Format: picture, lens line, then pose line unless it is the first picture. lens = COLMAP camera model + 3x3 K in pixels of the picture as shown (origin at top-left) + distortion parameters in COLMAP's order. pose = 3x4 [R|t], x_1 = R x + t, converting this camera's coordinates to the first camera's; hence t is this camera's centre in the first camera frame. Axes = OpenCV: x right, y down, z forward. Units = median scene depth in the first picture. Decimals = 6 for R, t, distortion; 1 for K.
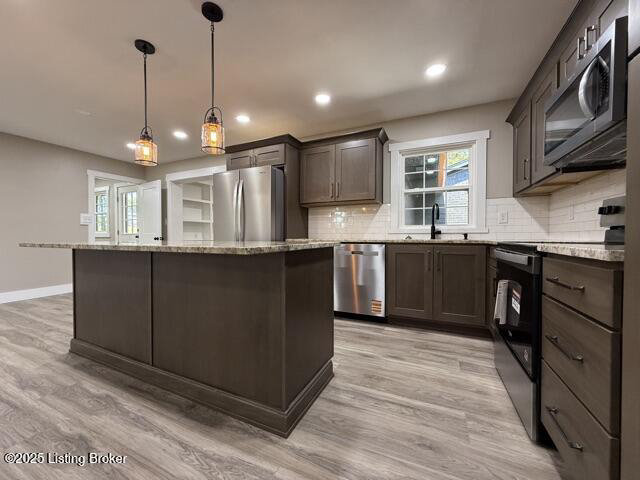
lens RADIAL K [[253.6, 0, 321.5], [0, 253.6, 235.0], [0, 0, 1]] dist [0.000708, 0.000041]
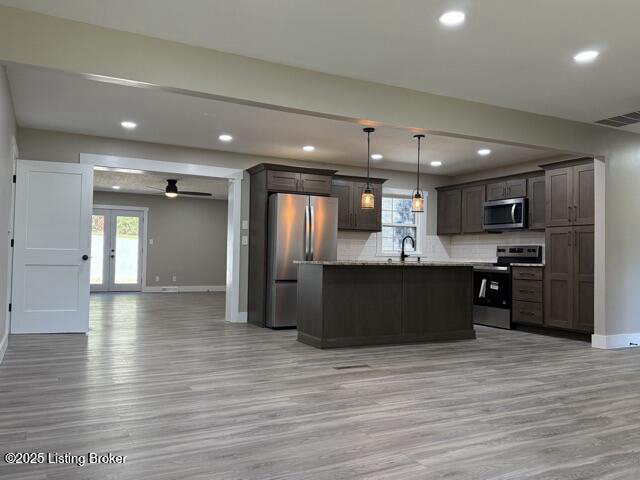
lens RADIAL K [[521.3, 0, 320.0], [0, 521.3, 240.0], [0, 0, 1]] dist [0.092796, -0.145029]
pose [[0.618329, 0.034823, 0.785148, -2.263511], [-0.017286, 0.999379, -0.030711, -0.003977], [-0.785730, 0.005418, 0.618546, -0.453300]]
